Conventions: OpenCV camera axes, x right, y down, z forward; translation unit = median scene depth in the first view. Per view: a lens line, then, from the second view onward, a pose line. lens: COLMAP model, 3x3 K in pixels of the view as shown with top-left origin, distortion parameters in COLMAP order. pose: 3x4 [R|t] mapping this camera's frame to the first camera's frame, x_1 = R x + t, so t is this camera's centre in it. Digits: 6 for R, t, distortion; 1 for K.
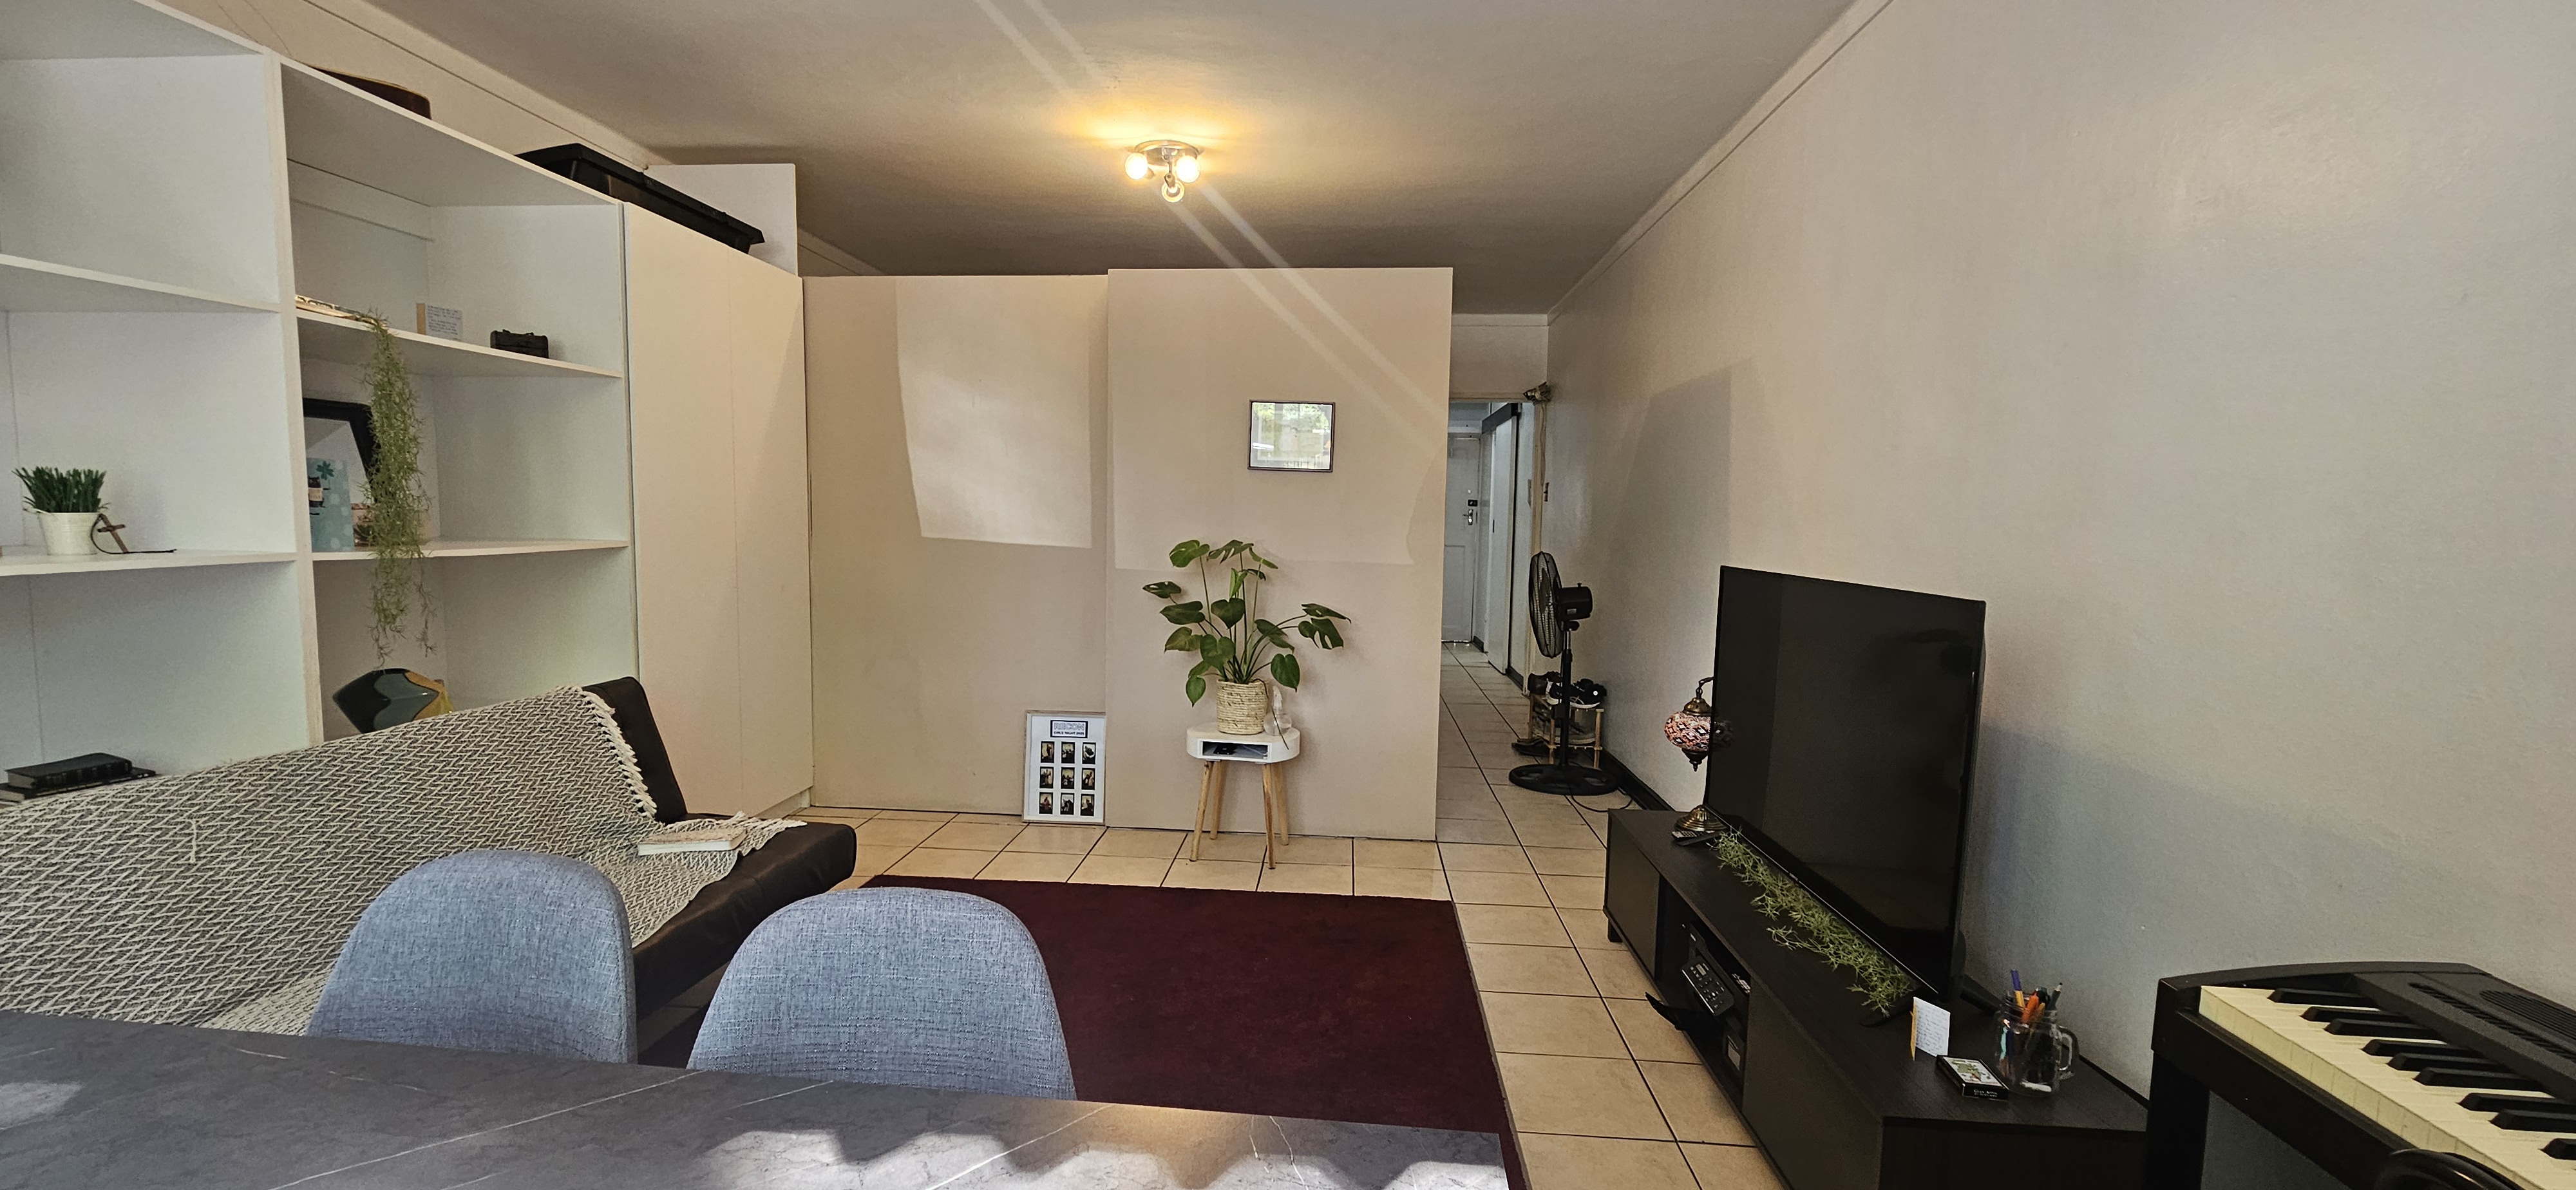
lens RADIAL K [[1067.4, 0, 1263.8], [0, 1067.4, 602.5], [0, 0, 1]] dist [0.002503, 0.000500]
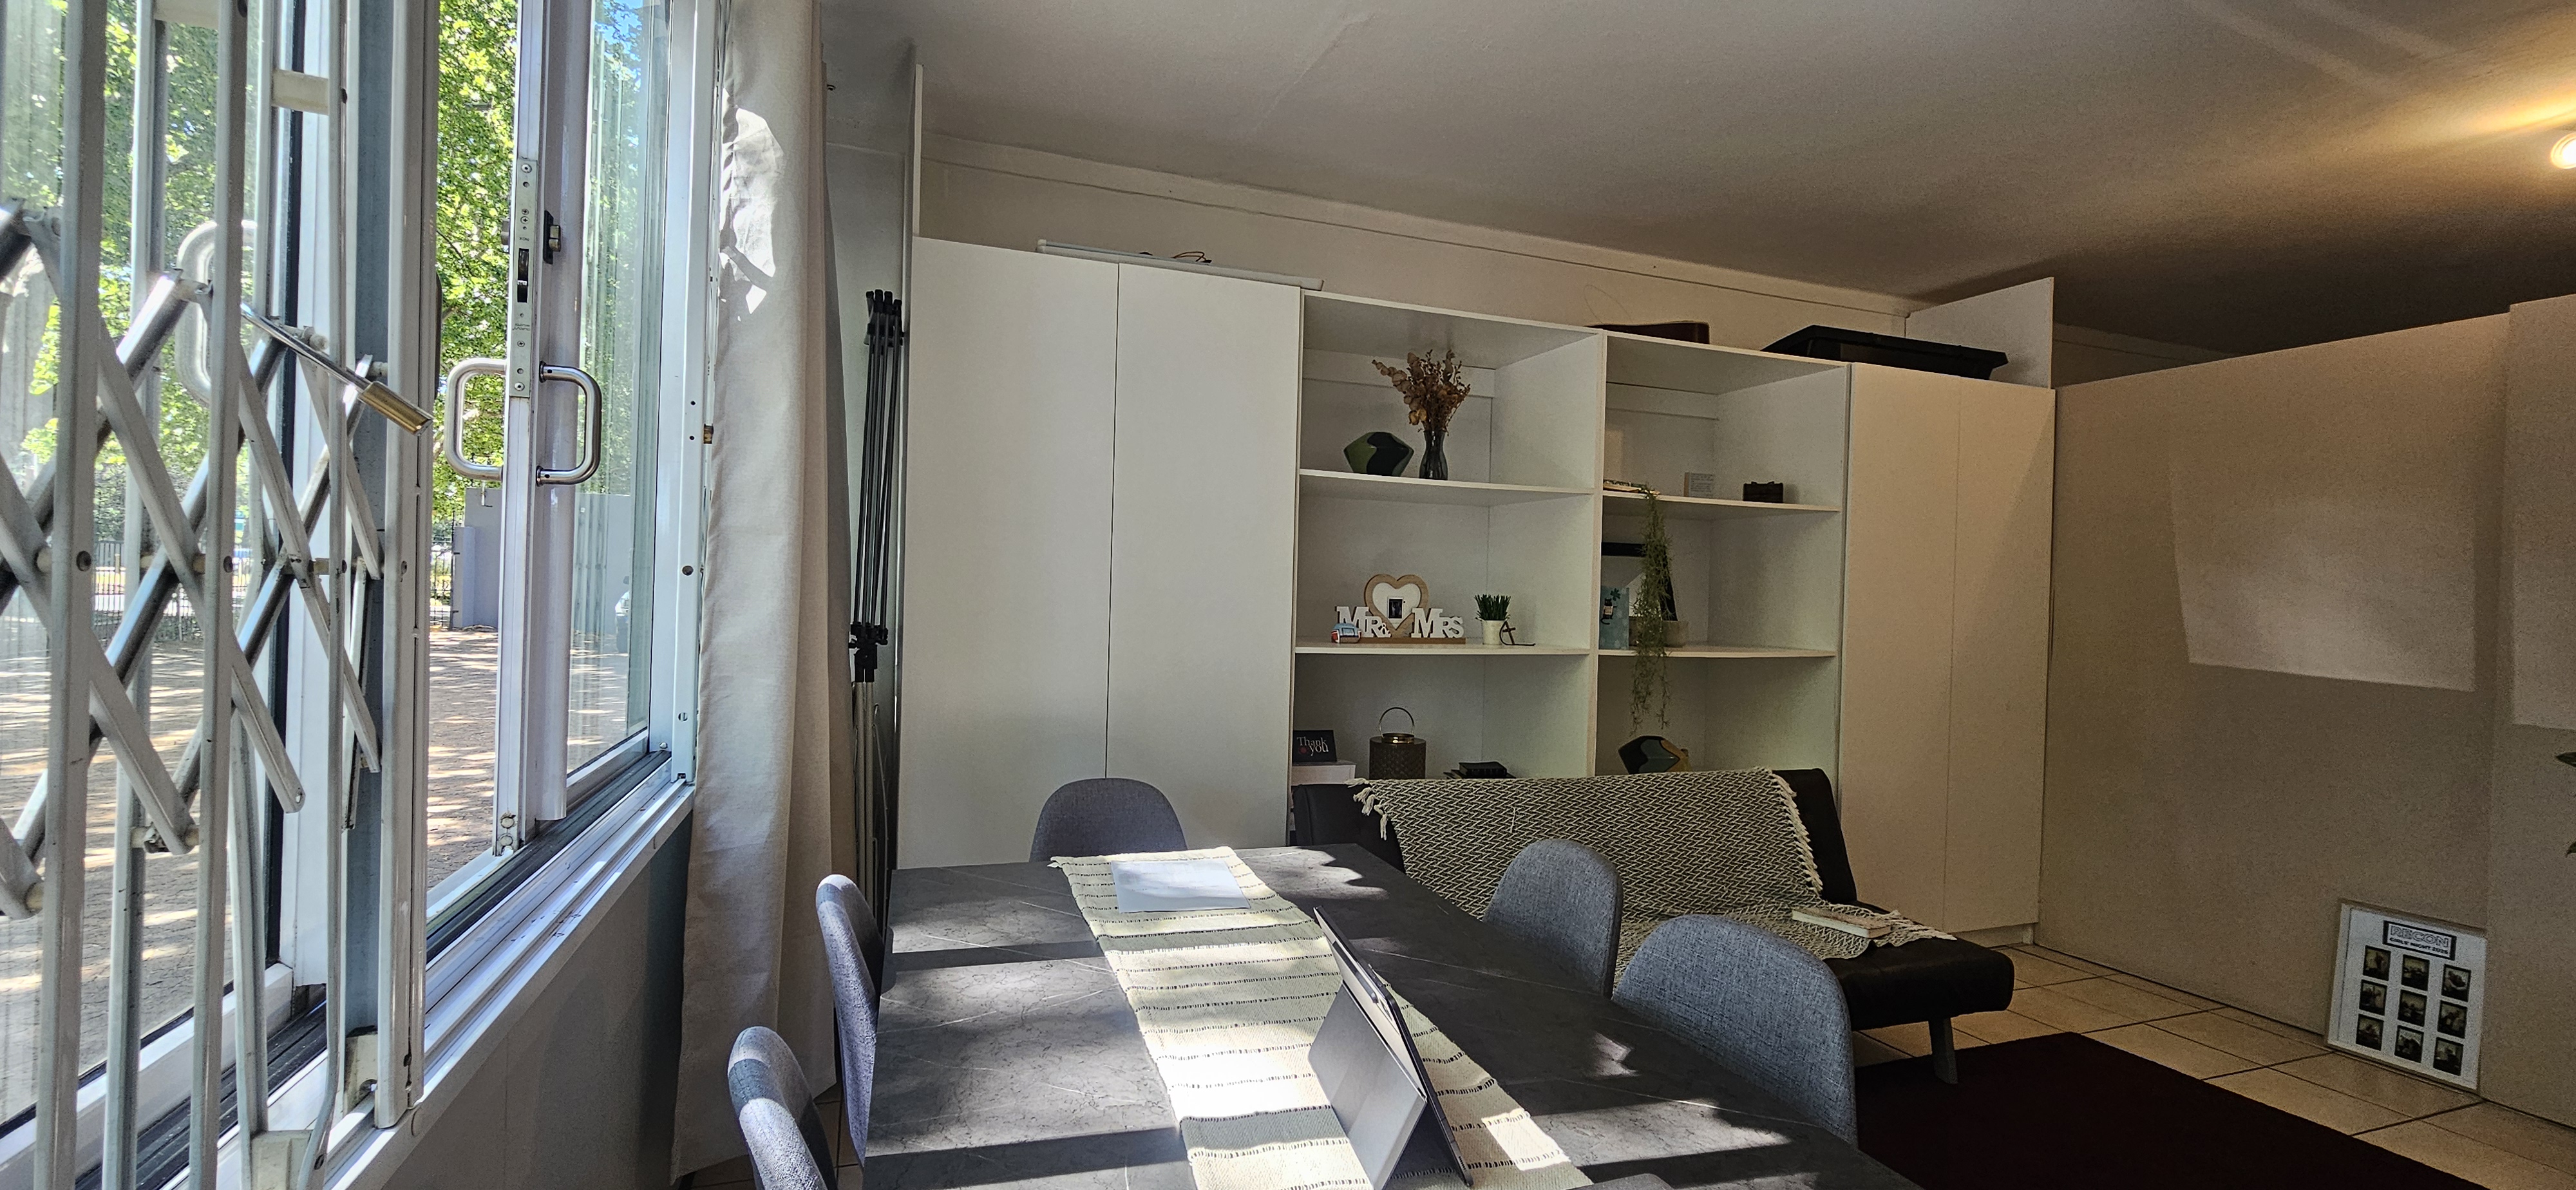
lens RADIAL K [[1067.4, 0, 1263.8], [0, 1067.4, 602.5], [0, 0, 1]] dist [0.002503, 0.000500]
pose [[0.417574, 0.003396, -0.908637, 0.206654], [-0.097135, 0.994430, -0.040923, -0.003775], [0.903436, 0.105349, 0.415577, -0.040876]]
